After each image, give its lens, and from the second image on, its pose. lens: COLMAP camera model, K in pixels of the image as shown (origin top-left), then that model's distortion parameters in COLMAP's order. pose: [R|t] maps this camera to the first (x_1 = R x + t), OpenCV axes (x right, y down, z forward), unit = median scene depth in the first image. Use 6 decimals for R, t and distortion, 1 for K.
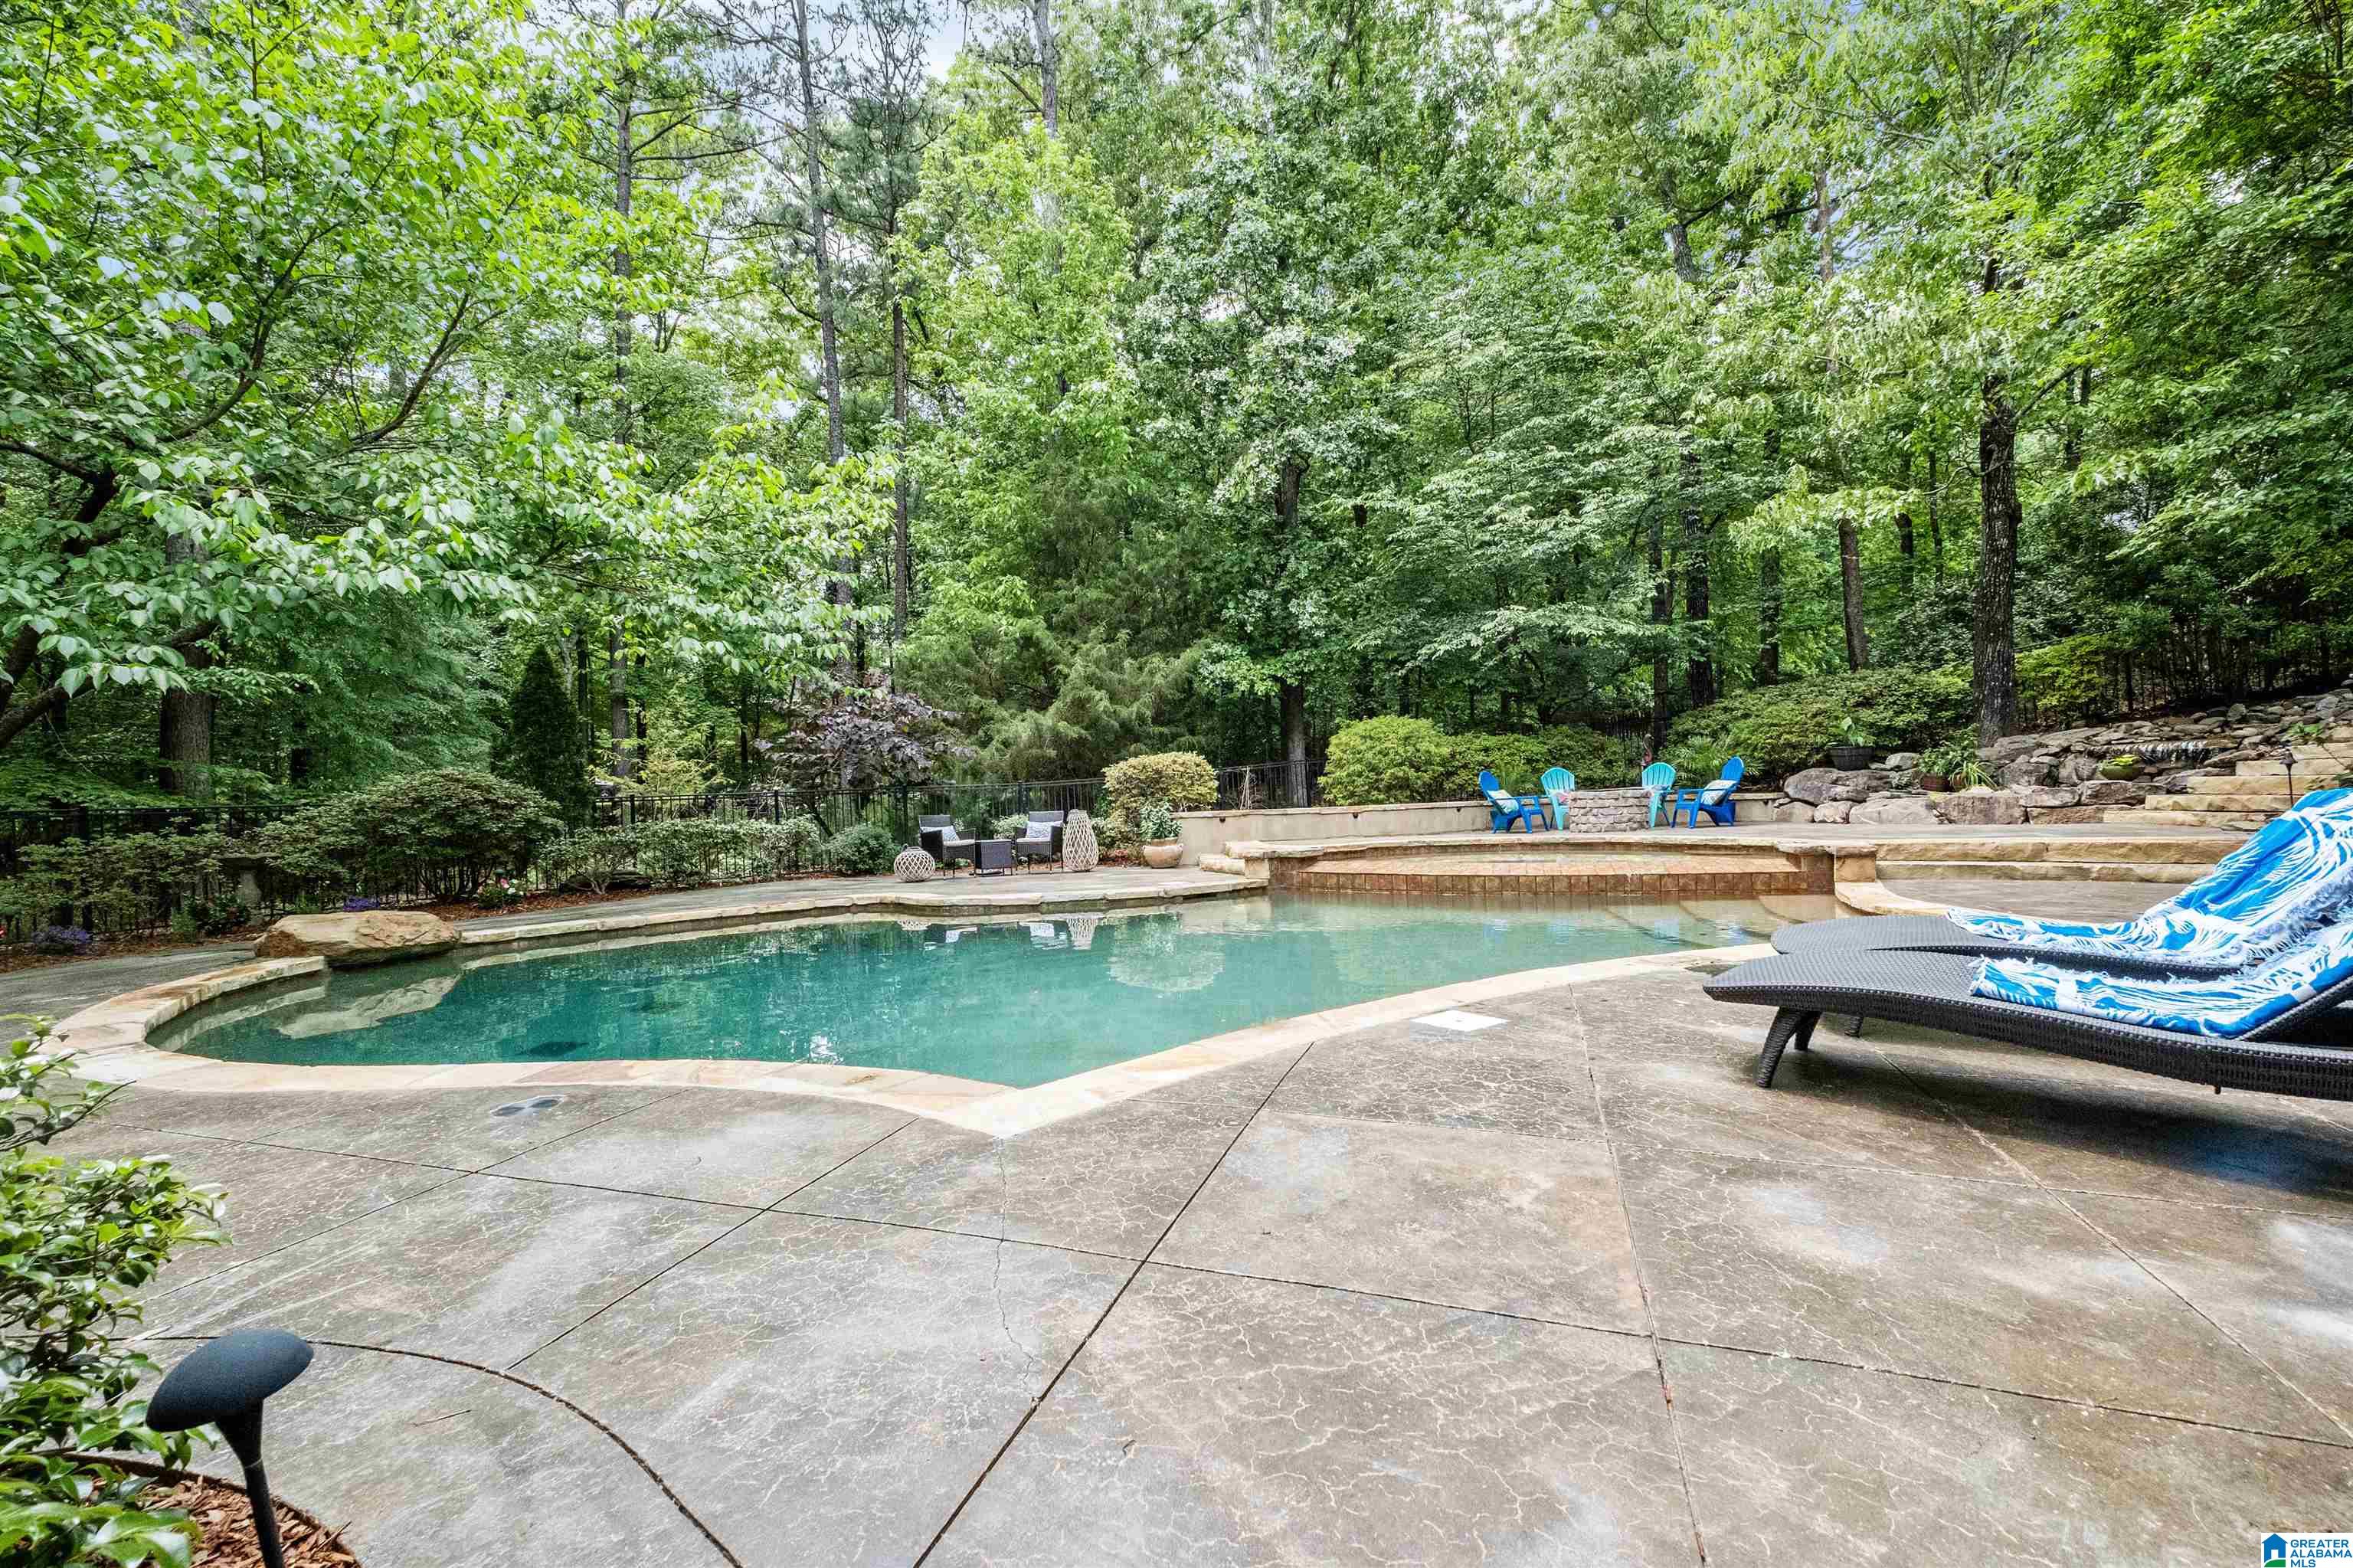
lens RADIAL K [[1012.6, 0, 1171.8], [0, 1012.6, 799.0], [0, 0, 1]] dist [-0.002021, -0.000905]
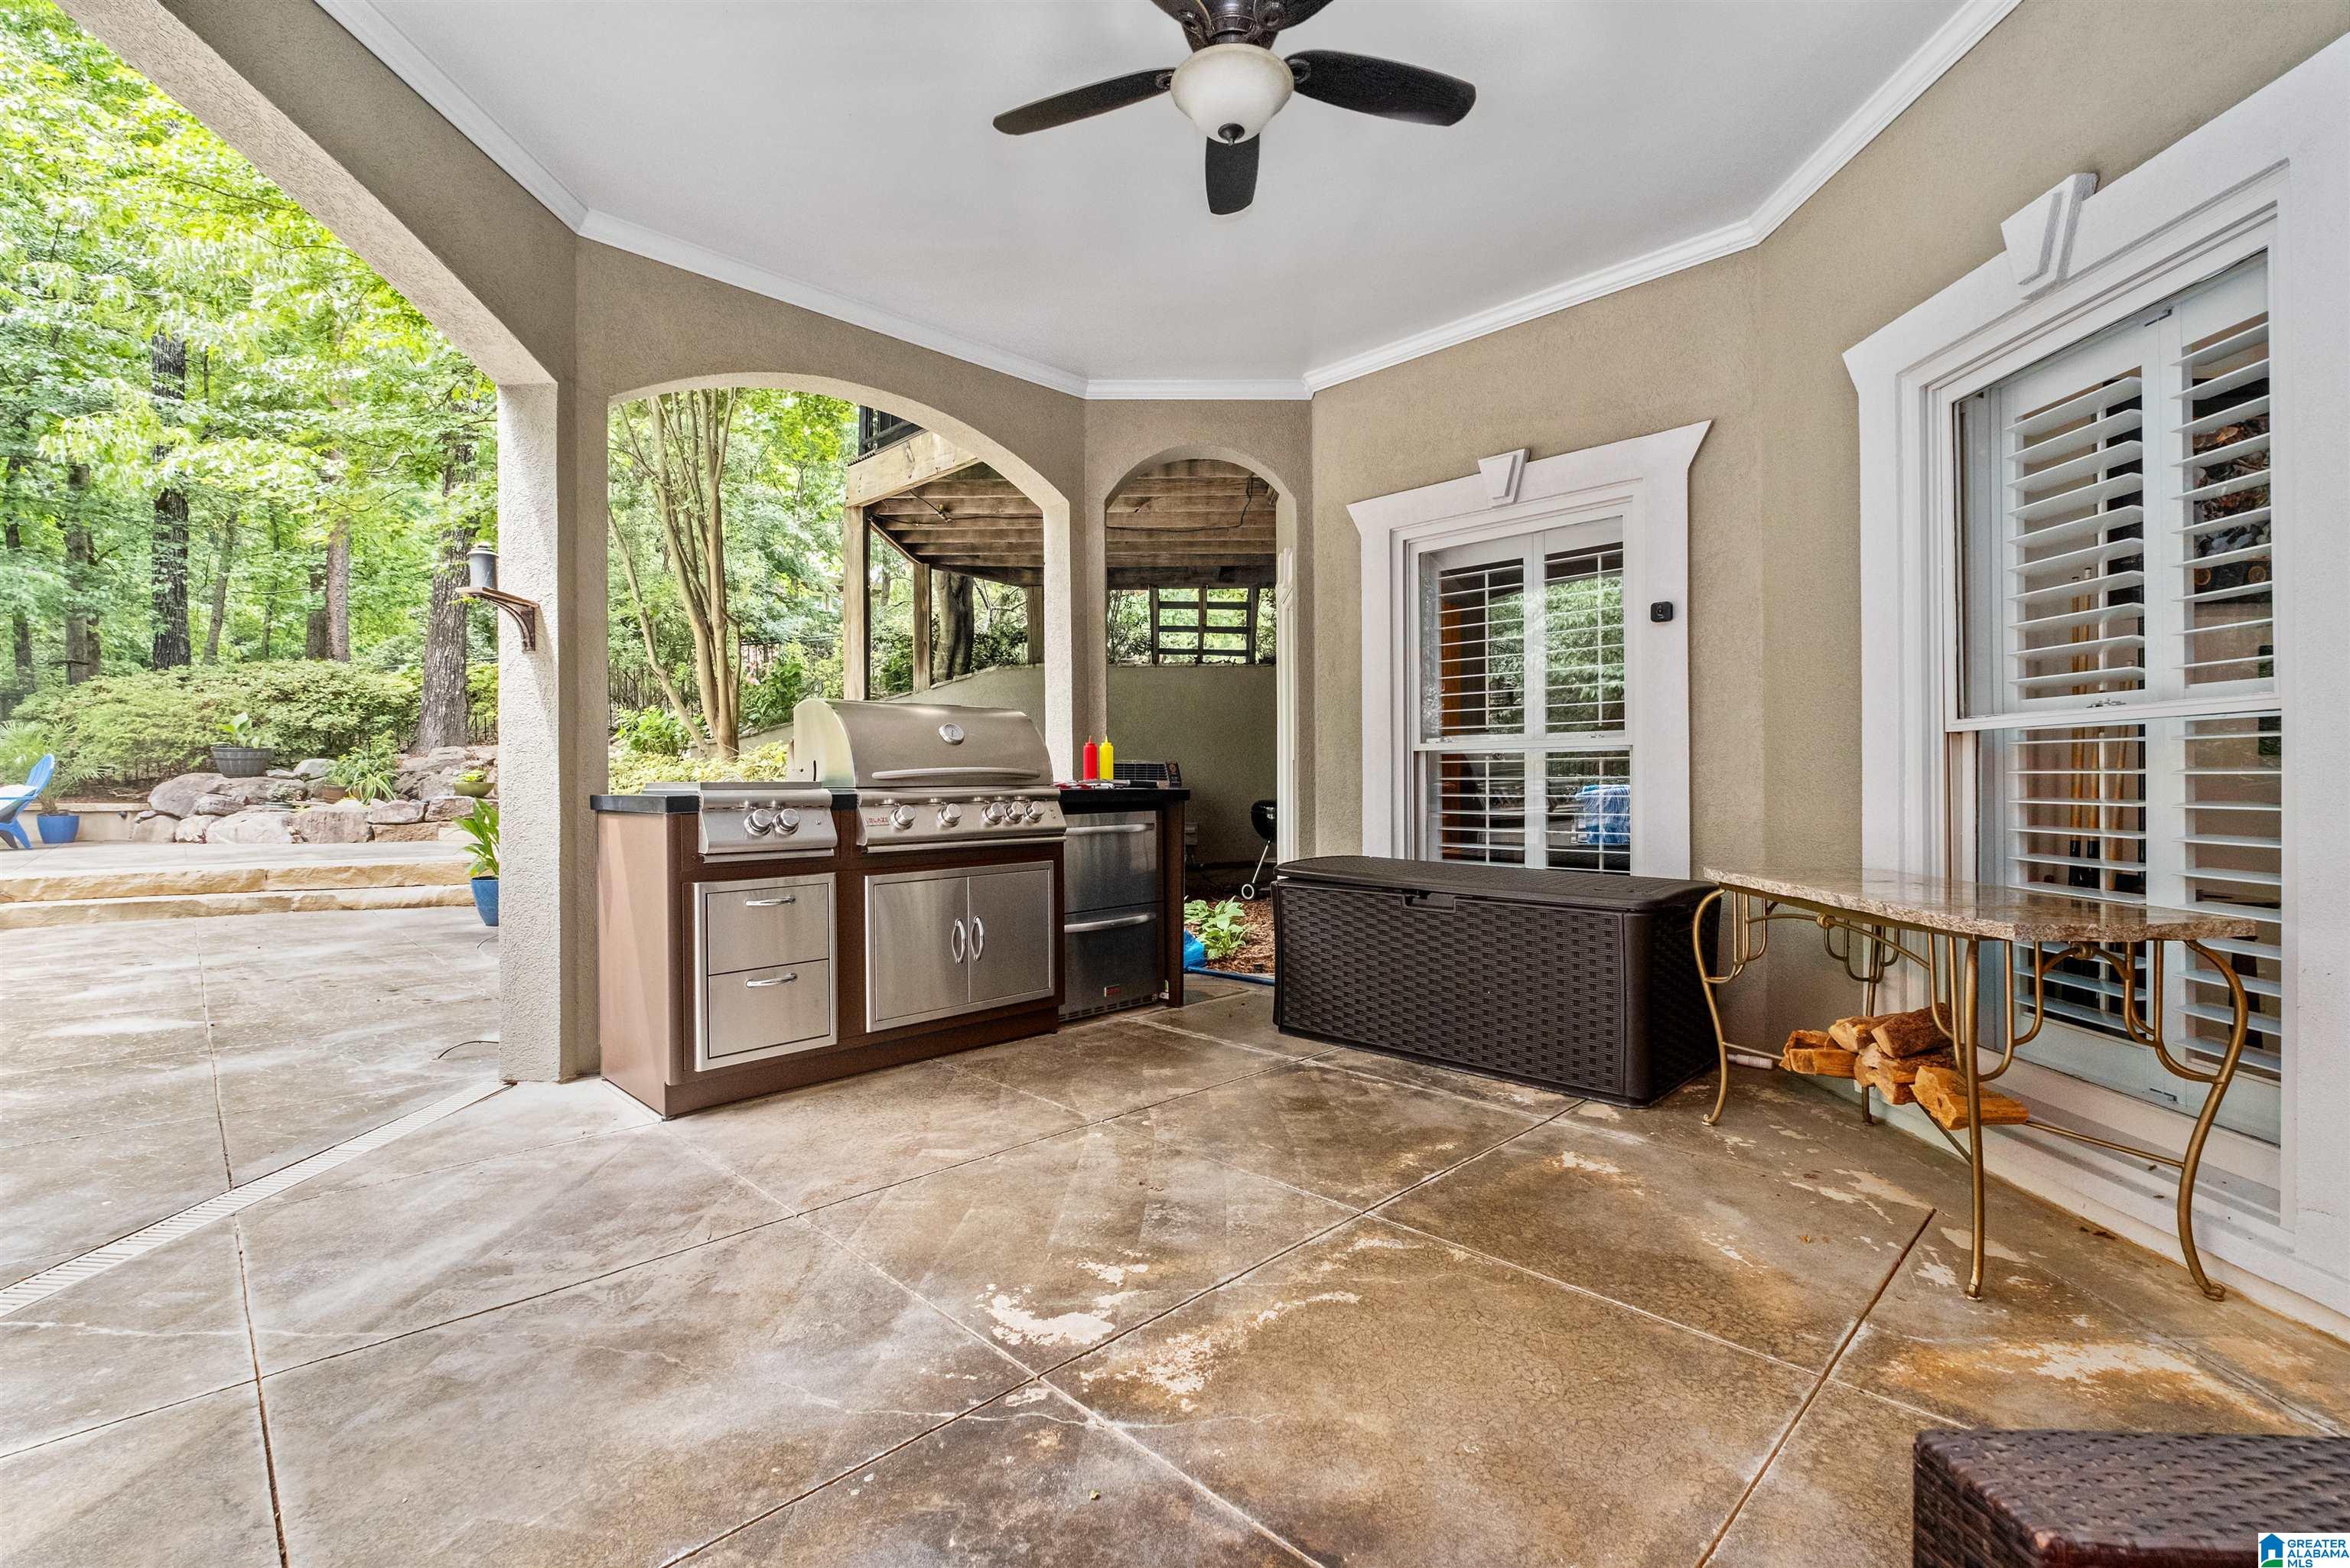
lens RADIAL K [[1025.4, 0, 1183.6], [0, 1025.4, 781.1], [0, 0, 1]] dist [-0.001832, -0.000197]
pose [[0.451775, 0.028246, 0.891685, 0.273804], [-0.009178, 0.999593, -0.027014, -0.009647], [-0.892085, 0.004021, 0.451850, -0.059389]]
